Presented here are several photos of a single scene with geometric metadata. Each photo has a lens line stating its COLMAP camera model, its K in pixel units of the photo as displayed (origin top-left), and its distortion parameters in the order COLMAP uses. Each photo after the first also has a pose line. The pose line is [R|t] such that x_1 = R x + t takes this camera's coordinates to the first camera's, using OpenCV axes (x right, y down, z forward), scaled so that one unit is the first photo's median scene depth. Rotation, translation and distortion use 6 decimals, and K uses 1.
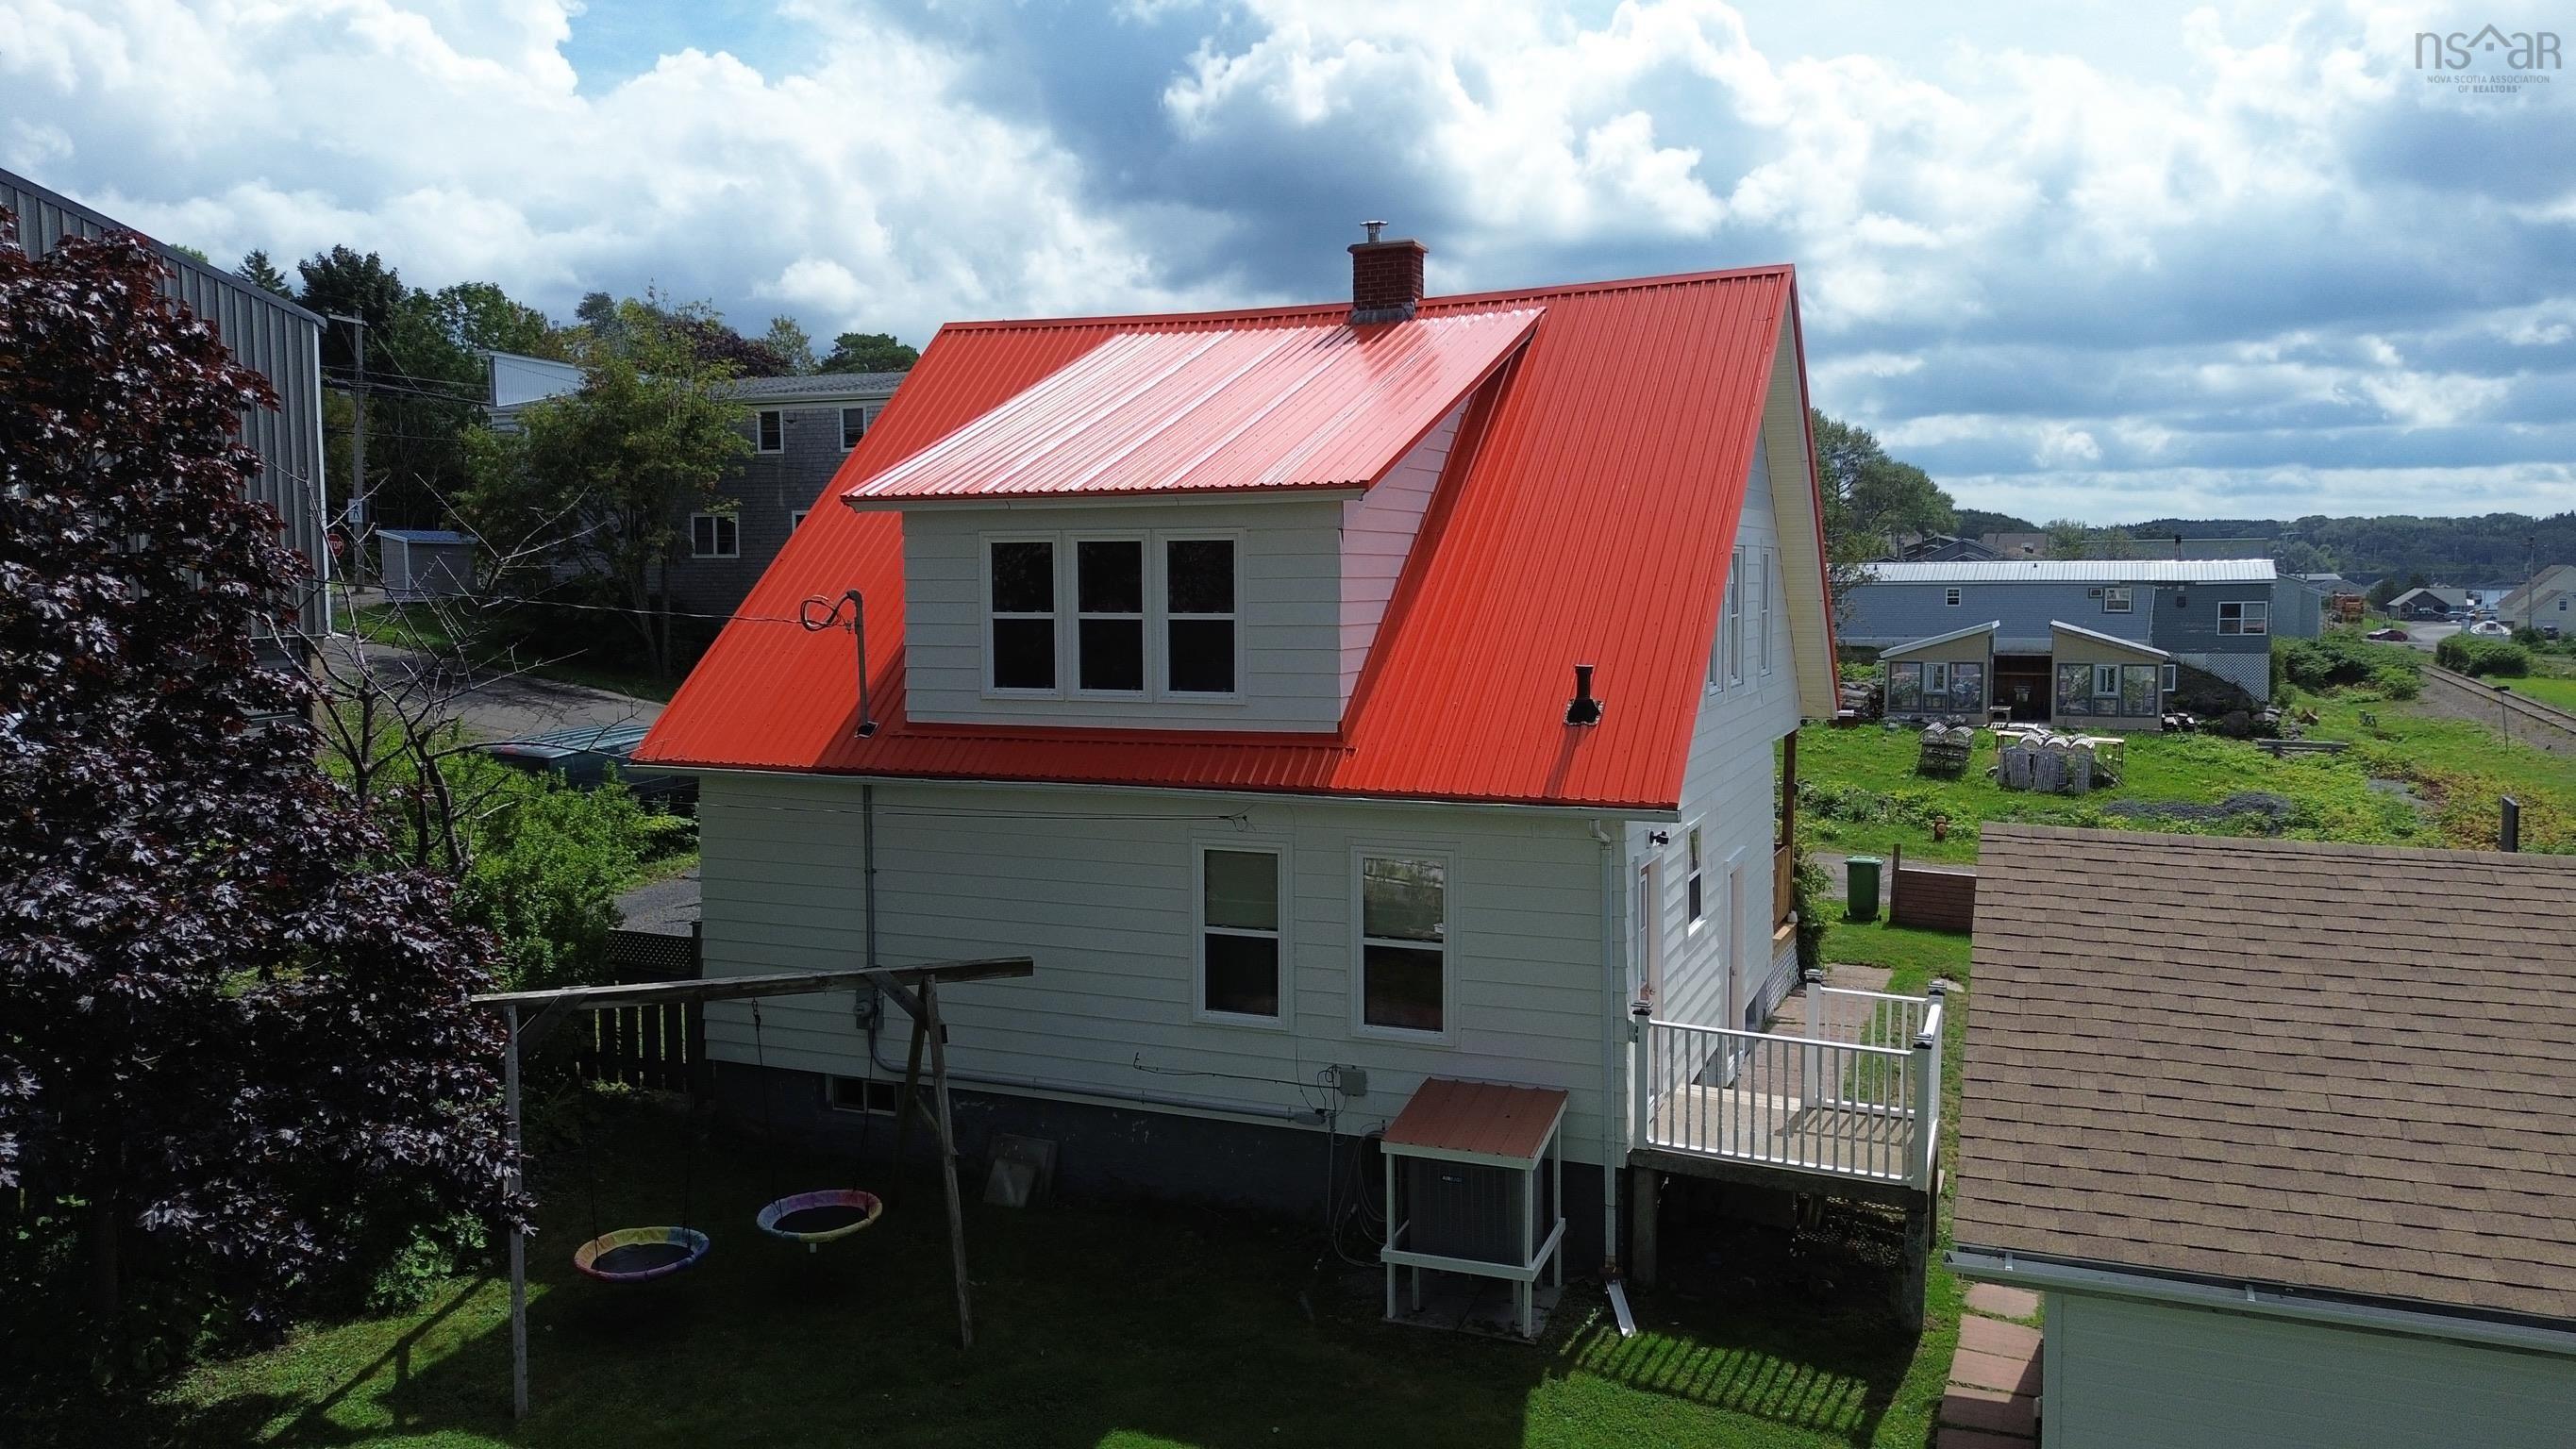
lens RADIAL K [[1831.5, 0, 1294.6], [0, 1831.5, 702.3], [0, 0, 1]] dist [0.063523, -0.063895]
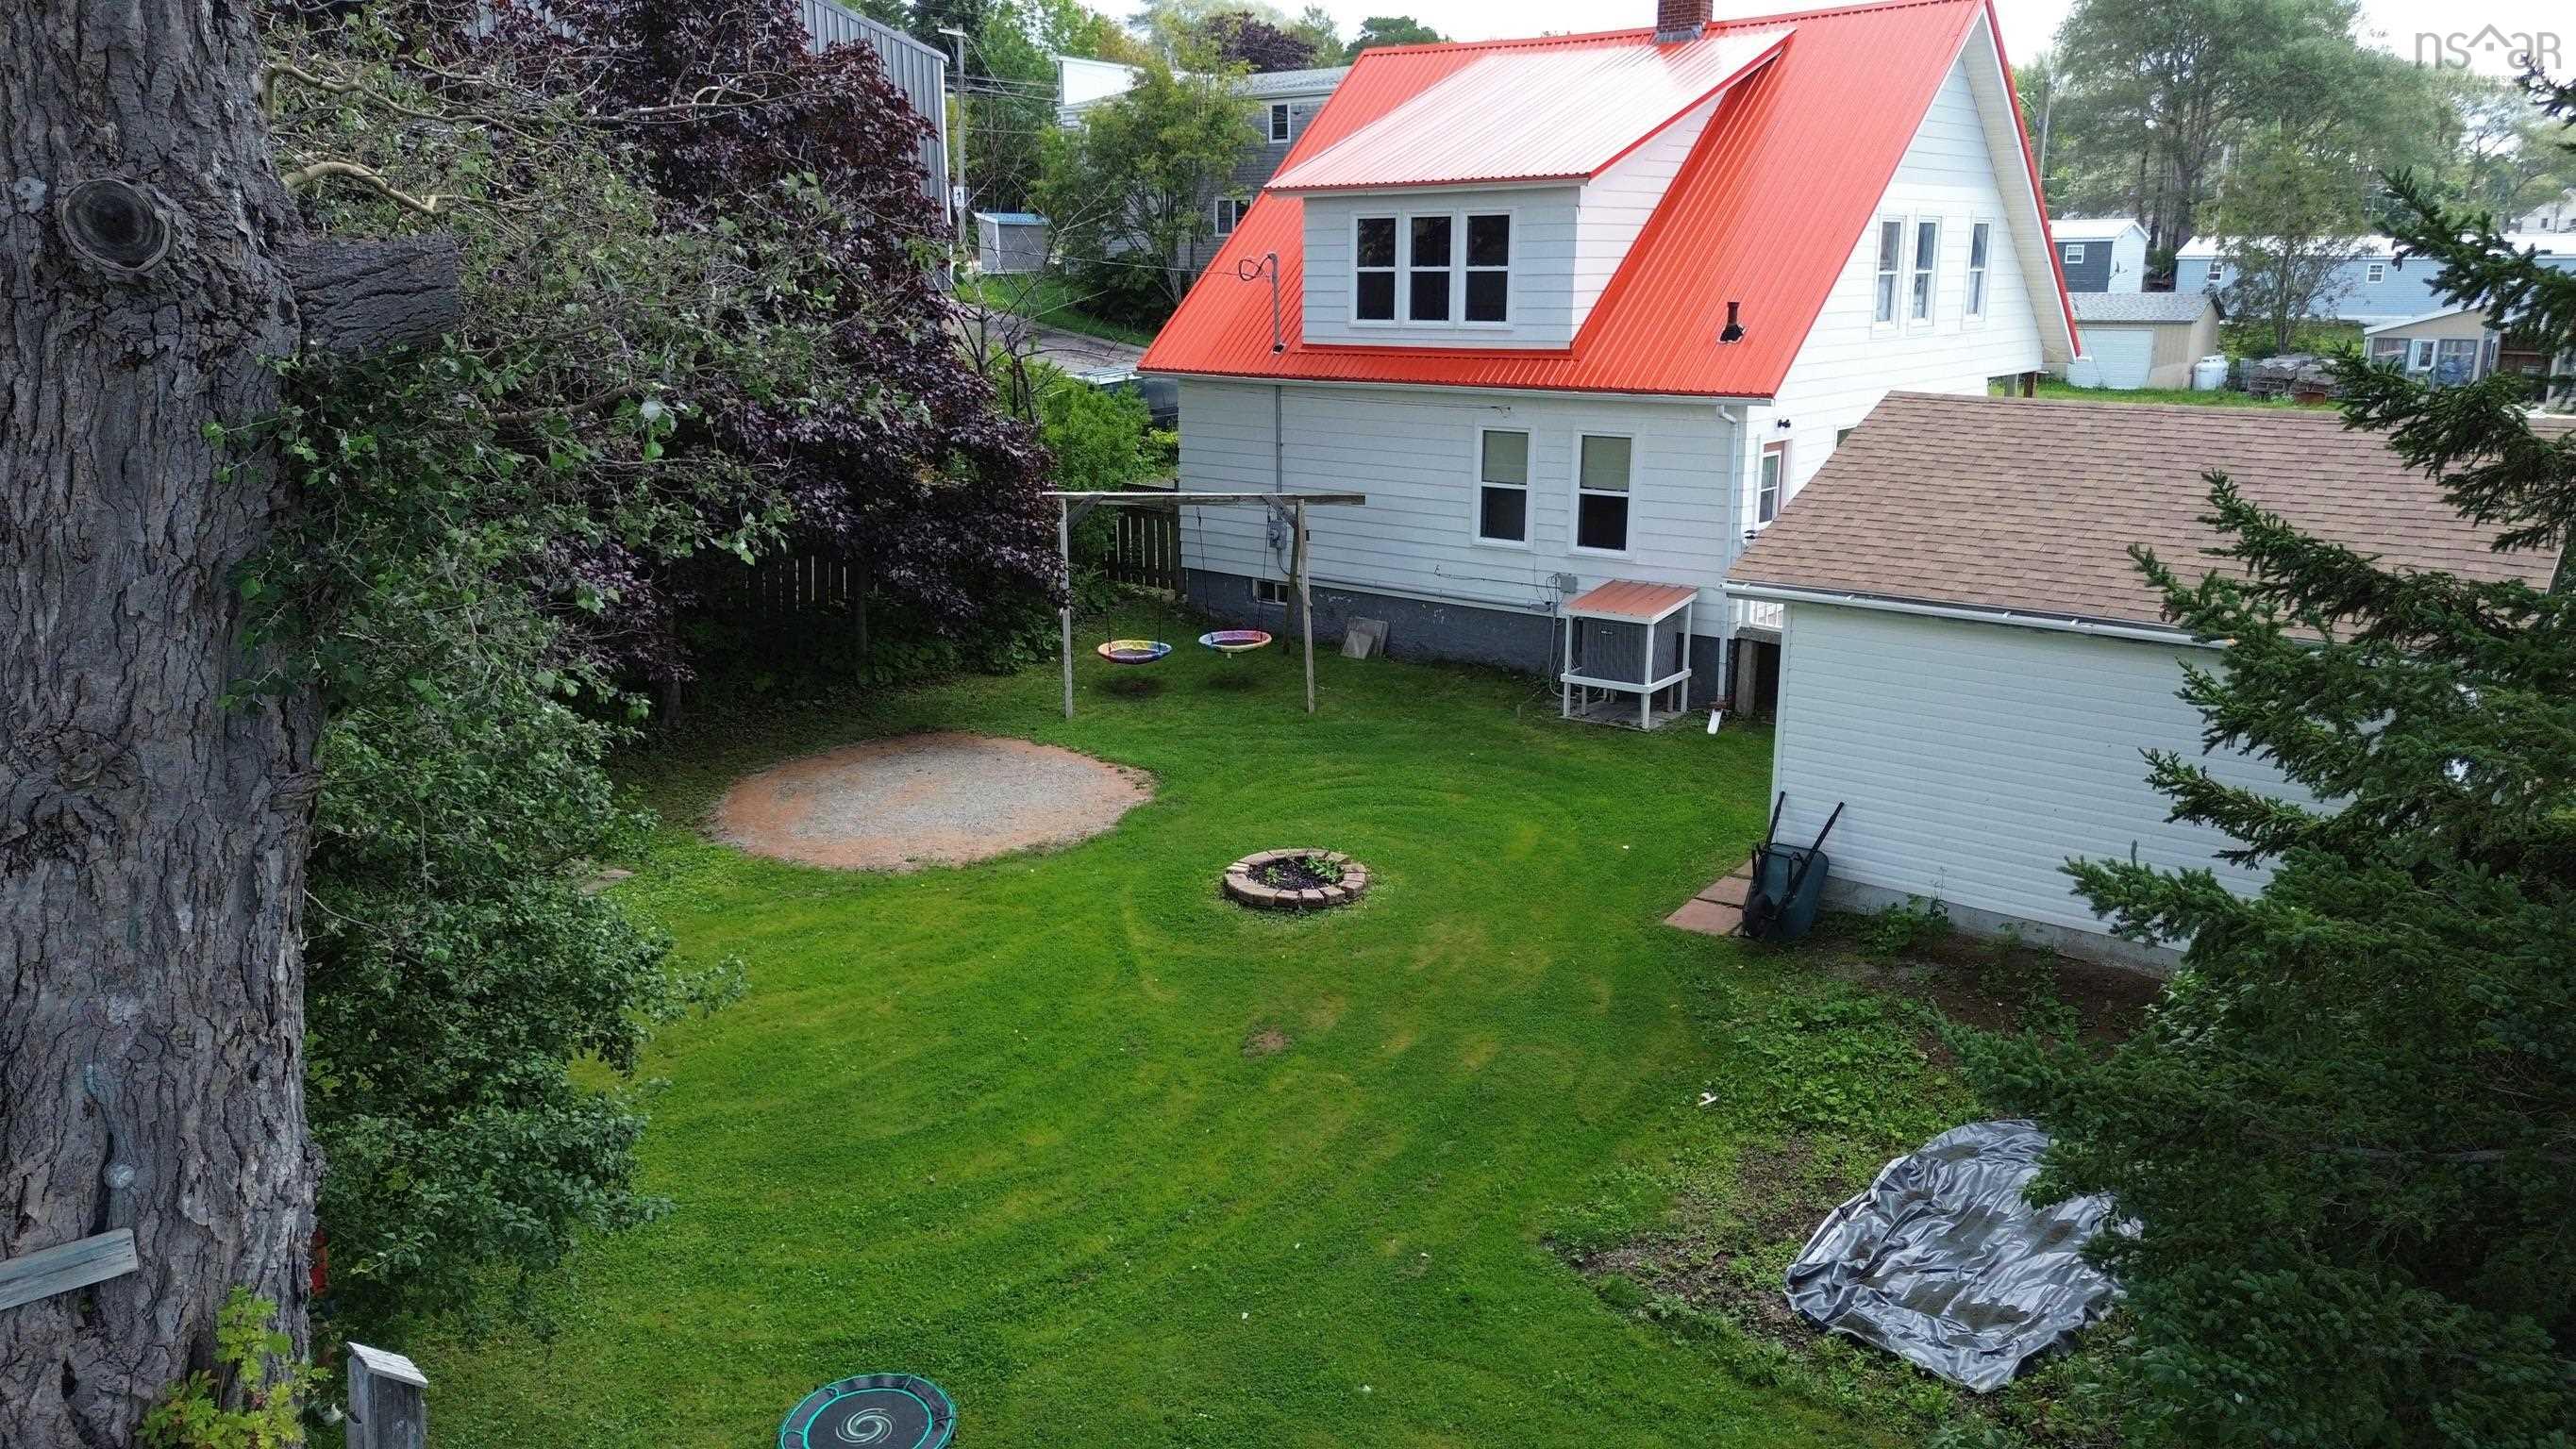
lens RADIAL K [[1831.5, 0, 1280.3], [0, 1831.5, 751.7], [0, 0, 1]] dist [0.063523, -0.063895]
pose [[0.956089, 0.076554, -0.282901, 0.232861], [-0.020966, 0.980675, 0.194517, 0.048673], [0.292325, -0.180045, 0.939218, -0.504834]]
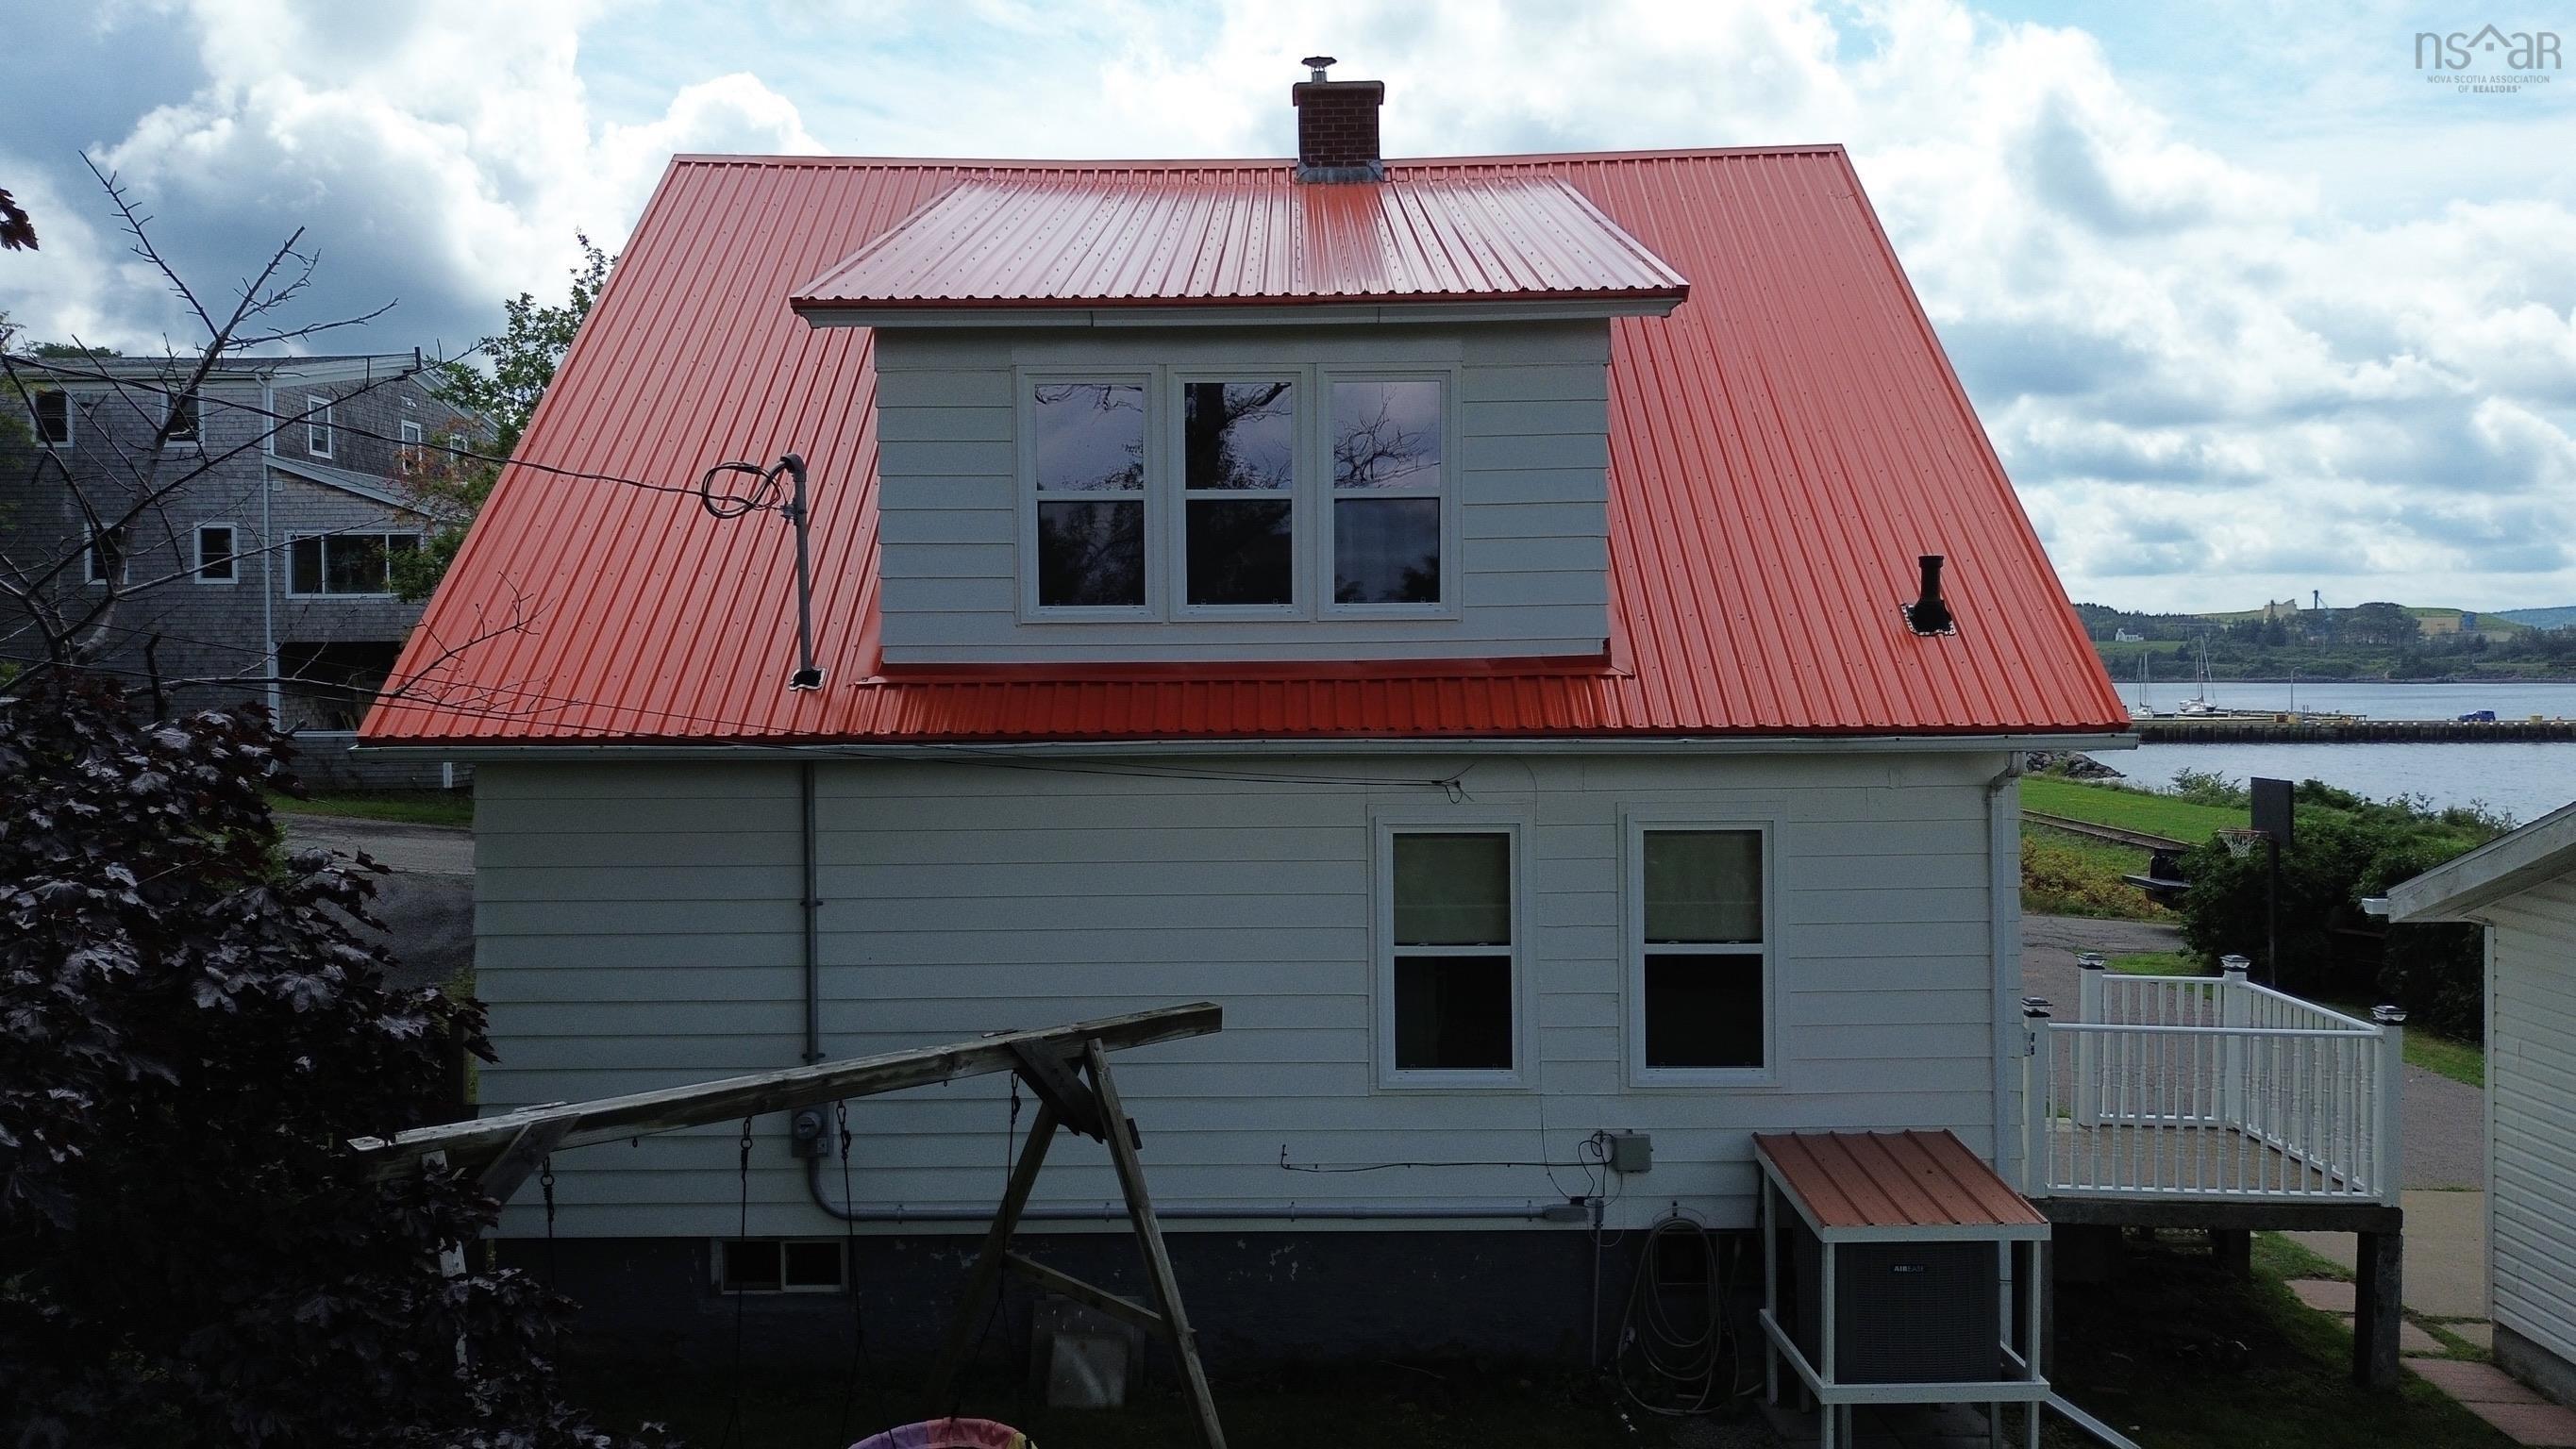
lens RADIAL K [[1831.5, 0, 1273.6], [0, 1831.5, 712.0], [0, 0, 1]] dist [0.063523, -0.063895]
pose [[0.927282, -0.011306, 0.374193, -0.337202], [0.029769, 0.998605, -0.043599, 0.061966], [-0.373179, 0.051568, 0.926325, 0.371092]]
